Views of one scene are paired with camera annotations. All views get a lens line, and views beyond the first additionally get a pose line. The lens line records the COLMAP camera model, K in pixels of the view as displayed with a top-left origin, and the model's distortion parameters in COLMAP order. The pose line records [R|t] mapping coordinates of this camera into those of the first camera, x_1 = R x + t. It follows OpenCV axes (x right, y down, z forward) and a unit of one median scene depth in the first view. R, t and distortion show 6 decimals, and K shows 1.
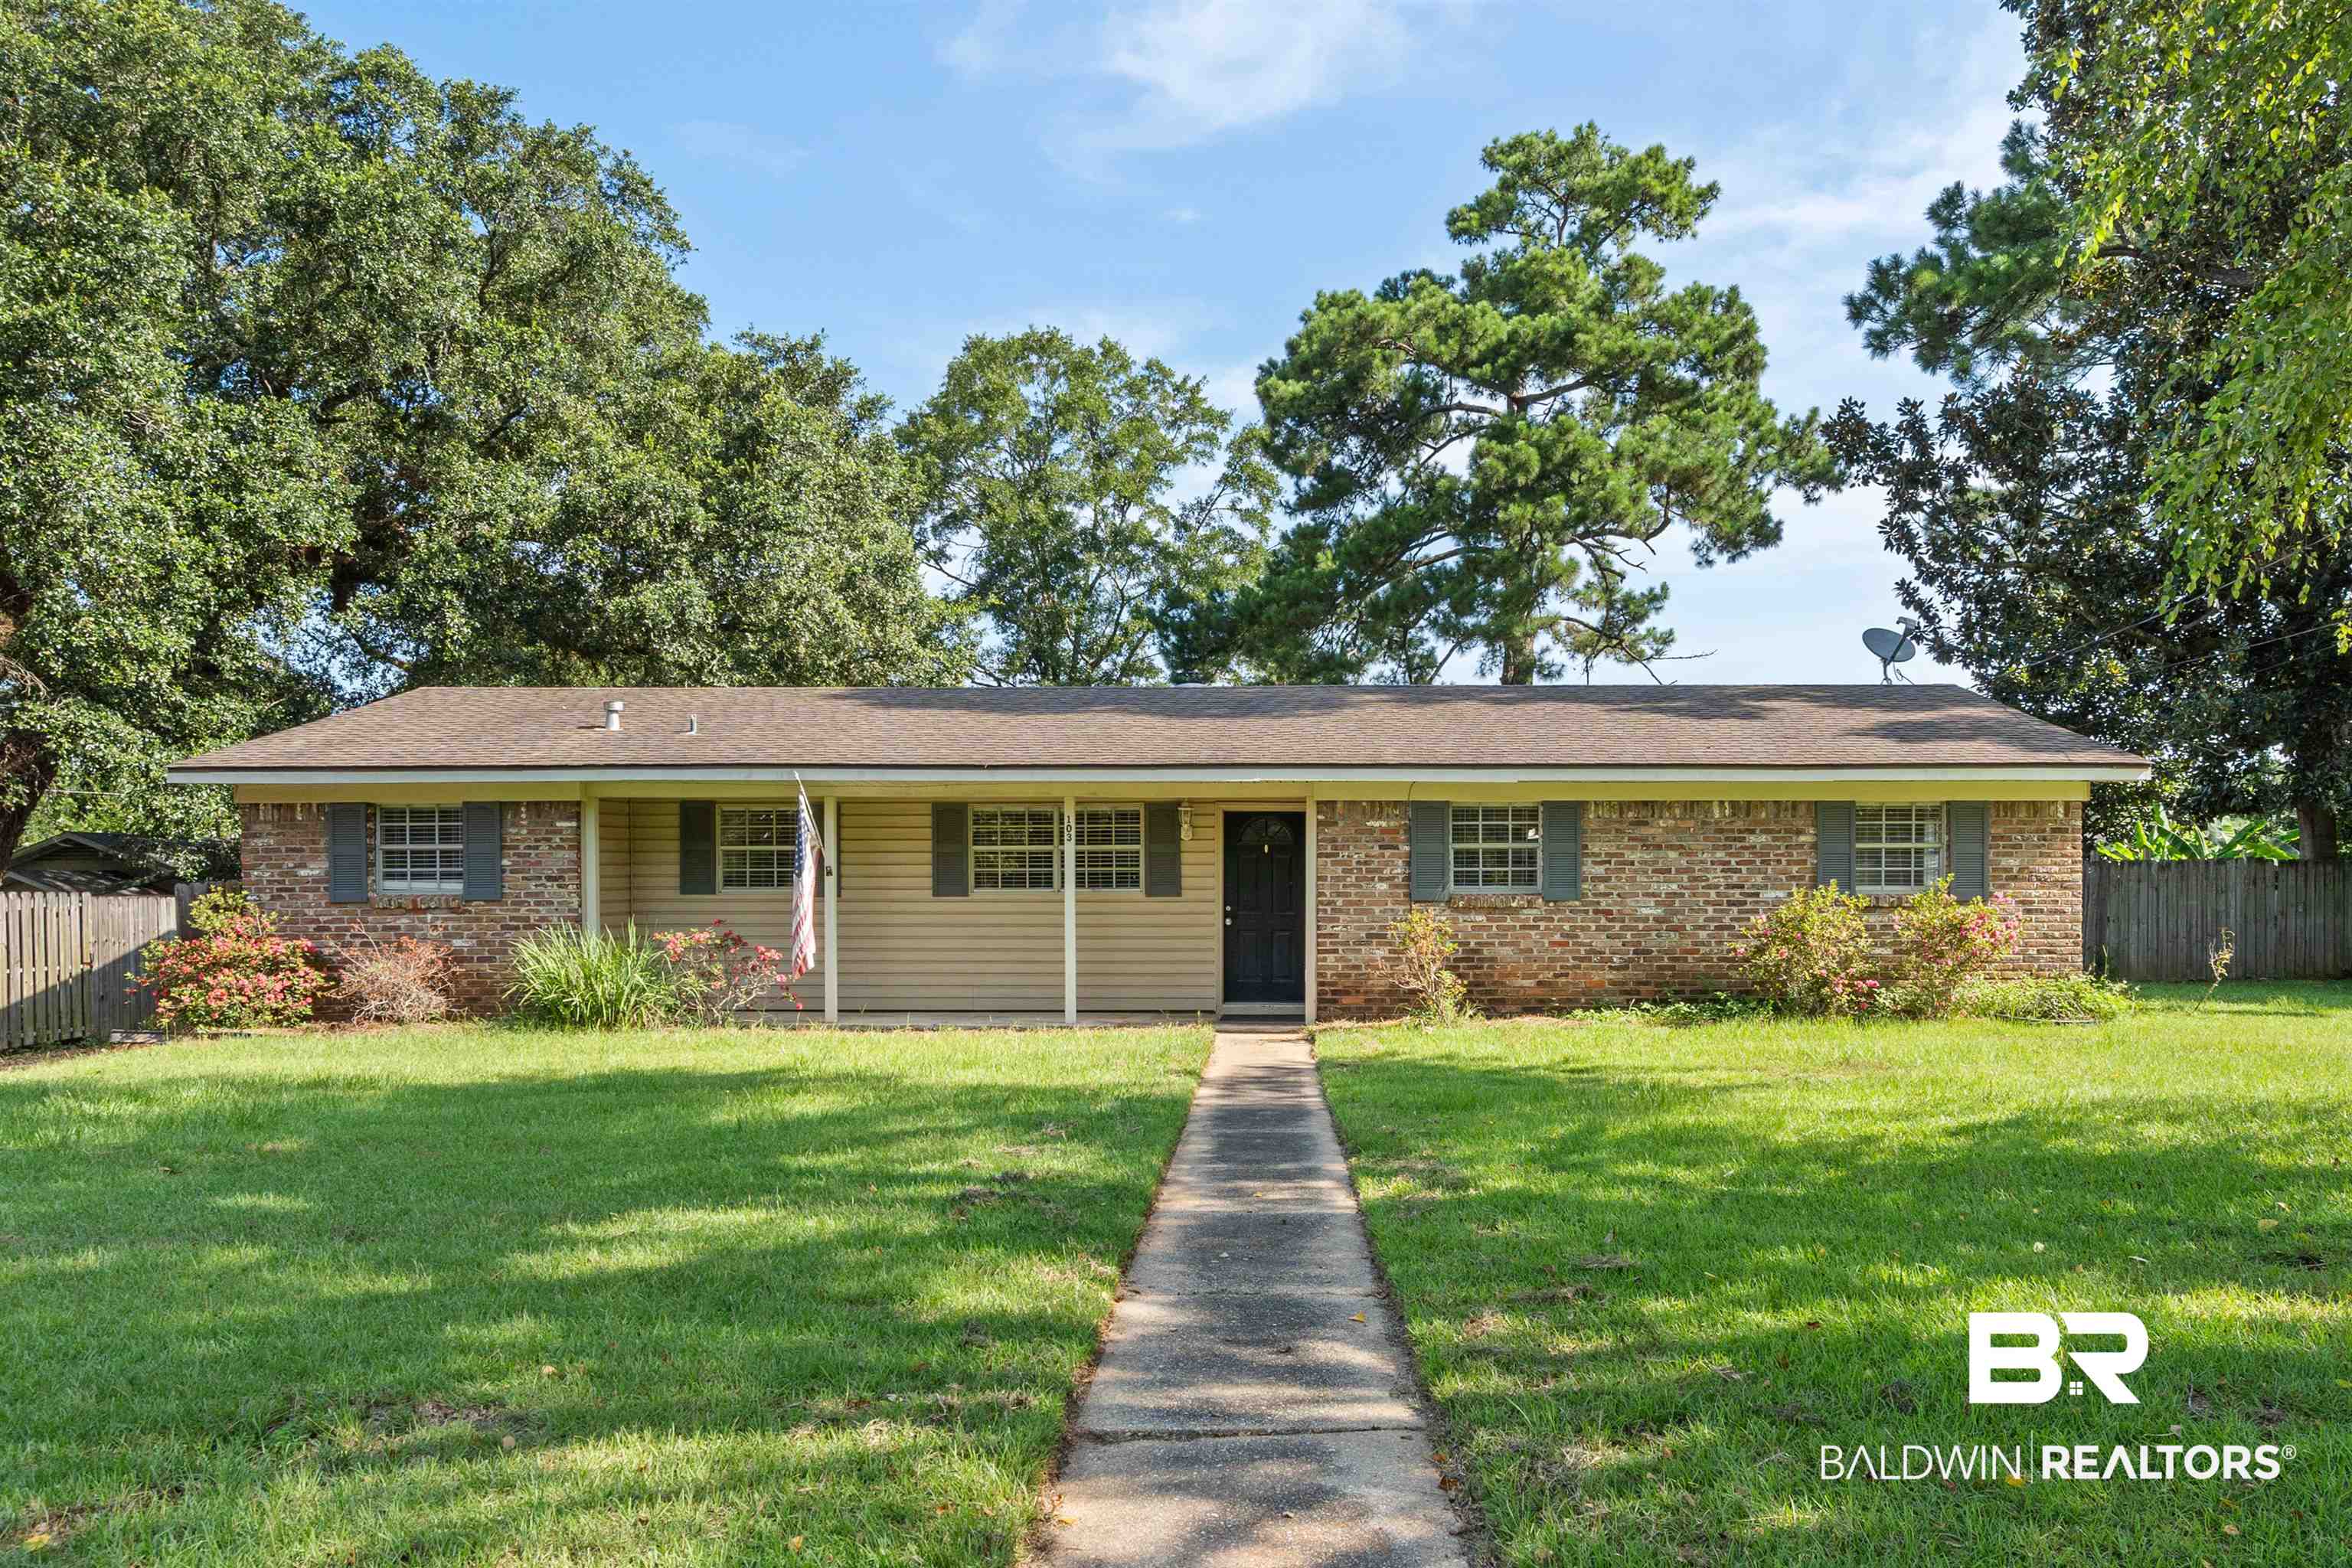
lens RADIAL K [[1081.8, 0, 1176.0], [0, 1081.8, 784.0], [0, 0, 1]] dist [0.001339, 0.000494]
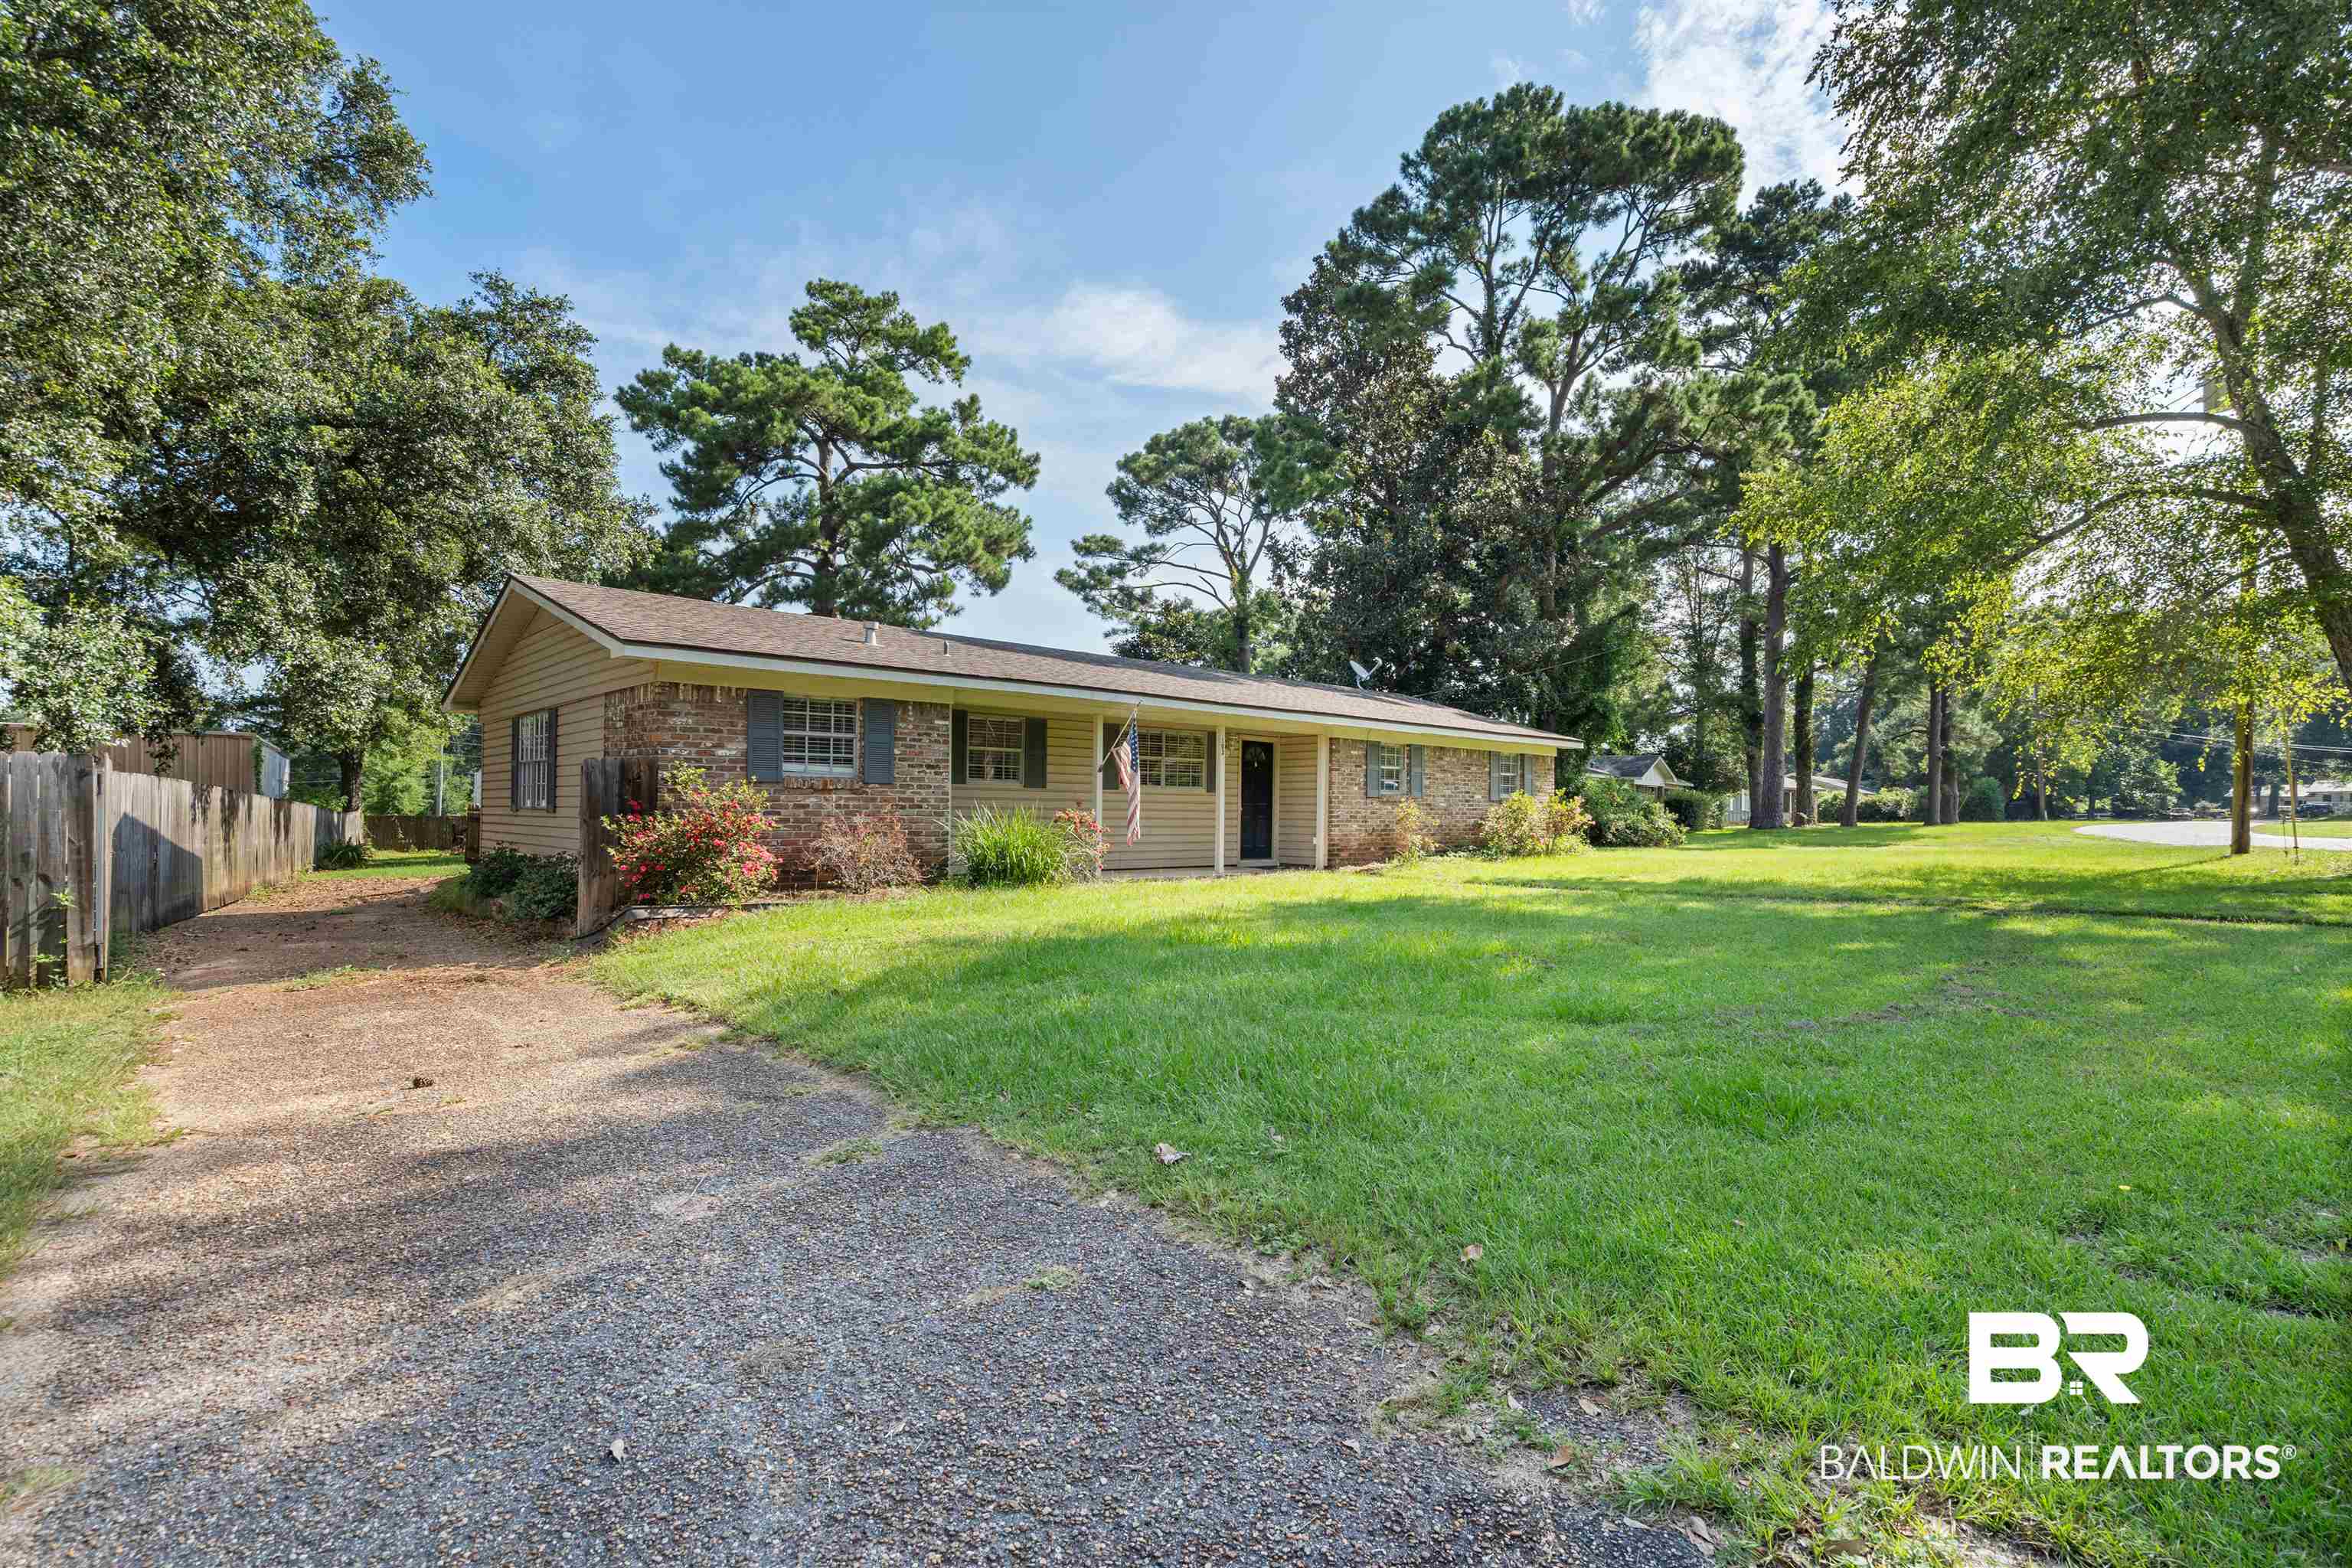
lens RADIAL K [[1081.8, 0, 1176.0], [0, 1081.8, 784.0], [0, 0, 1]] dist [0.001339, 0.000494]
pose [[0.741272, 0.027075, 0.670659, -1.145965], [-0.093889, 0.993545, 0.063665, 0.003646], [-0.664606, -0.110161, 0.739029, -0.072494]]
